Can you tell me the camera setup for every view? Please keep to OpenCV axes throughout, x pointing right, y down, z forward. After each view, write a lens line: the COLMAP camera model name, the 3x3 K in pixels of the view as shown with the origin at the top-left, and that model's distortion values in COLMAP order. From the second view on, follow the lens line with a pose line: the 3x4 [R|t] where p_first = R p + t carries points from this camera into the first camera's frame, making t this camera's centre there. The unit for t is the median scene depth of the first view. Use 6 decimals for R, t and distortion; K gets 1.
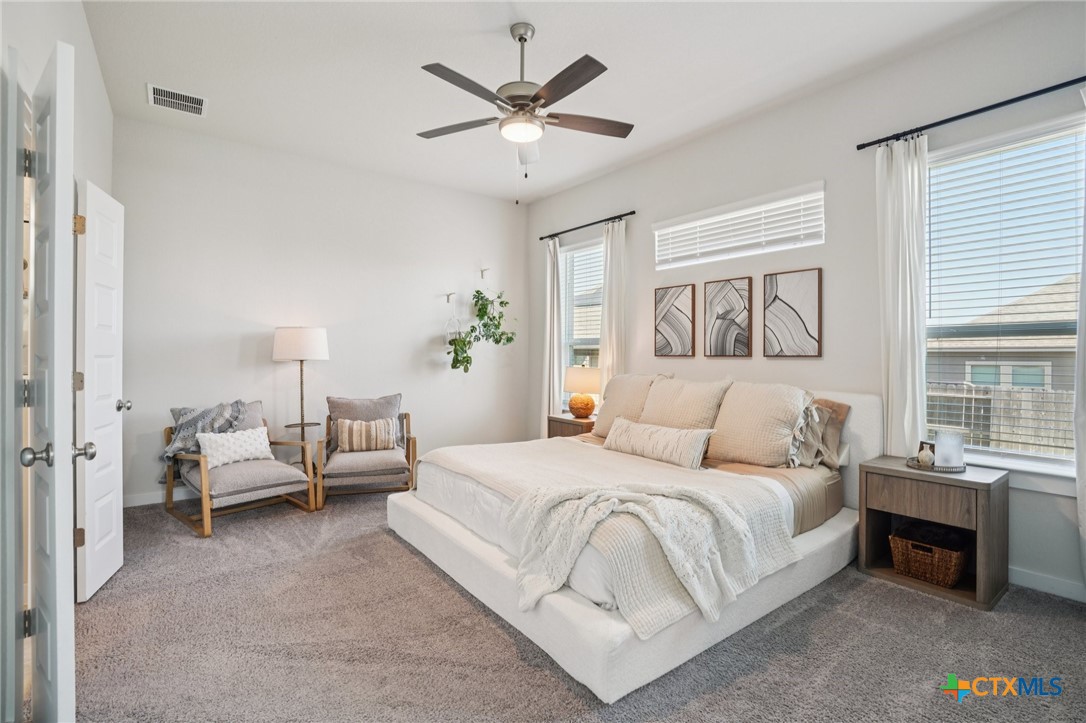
lens RADIAL K [[500.7, 0, 551.2], [0, 500.7, 356.0], [0, 0, 1]] dist [-0.051322, 0.015836]
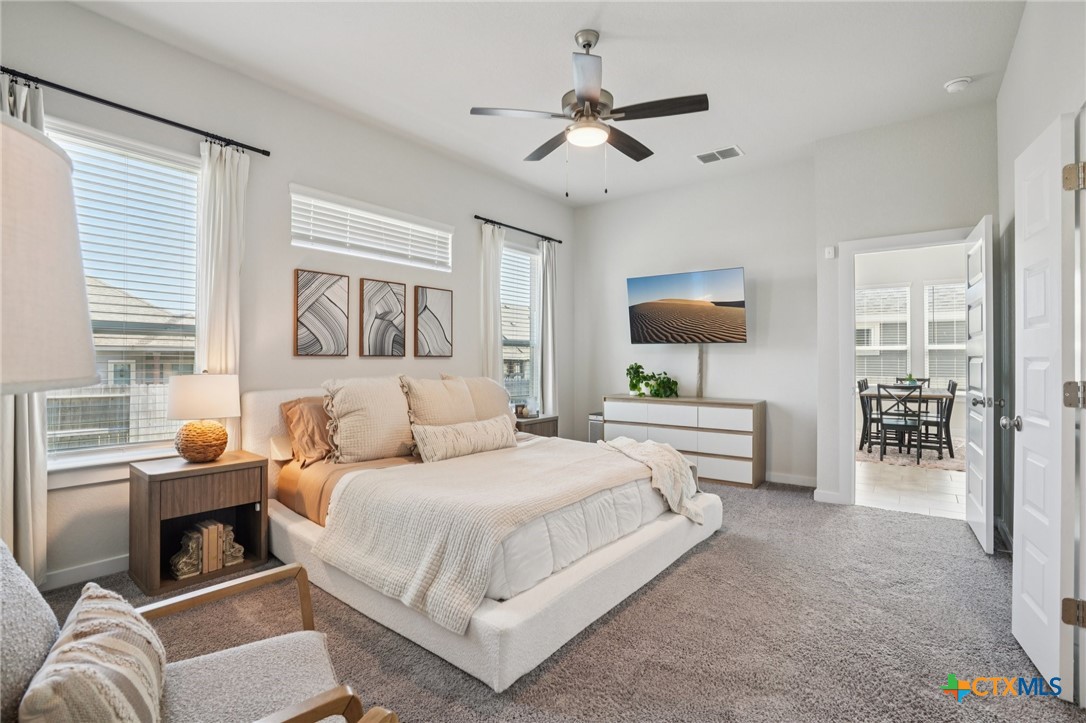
lens RADIAL K [[500.7, 0, 552.1], [0, 500.7, 358.2], [0, 0, 1]] dist [-0.051322, 0.015836]
pose [[-0.239892, -0.005027, 0.970787, -0.723847], [-0.006301, 0.999974, 0.003621, -0.001105], [-0.970779, -0.005248, -0.239917, 0.911269]]
